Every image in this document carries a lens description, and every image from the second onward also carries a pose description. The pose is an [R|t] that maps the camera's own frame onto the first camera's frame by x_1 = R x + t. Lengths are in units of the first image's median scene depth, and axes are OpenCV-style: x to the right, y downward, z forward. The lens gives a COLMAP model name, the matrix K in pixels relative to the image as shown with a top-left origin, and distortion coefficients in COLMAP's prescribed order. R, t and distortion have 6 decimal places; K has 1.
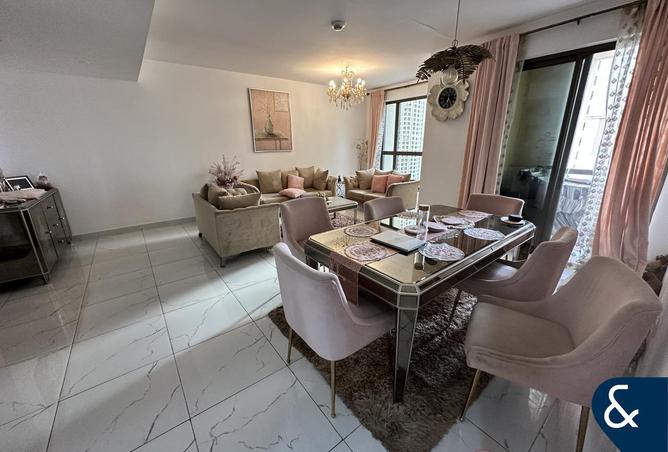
lens RADIAL K [[271.2, 0, 334.0], [0, 271.2, 226.0], [0, 0, 1]] dist [0.001143, 0.000323]
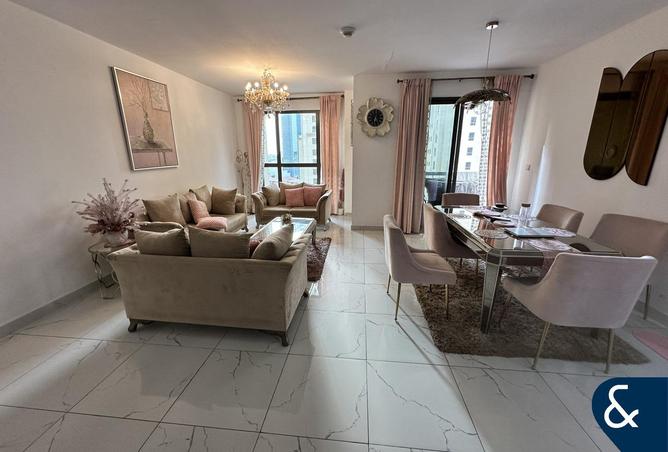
lens RADIAL K [[271.2, 0, 334.0], [0, 271.2, 226.0], [0, 0, 1]] dist [0.001143, 0.000323]
pose [[0.683219, -0.190174, 0.705015, -0.446651], [0.212080, 0.975552, 0.057626, -0.087206], [-0.698737, 0.110149, 0.706848, 0.251206]]
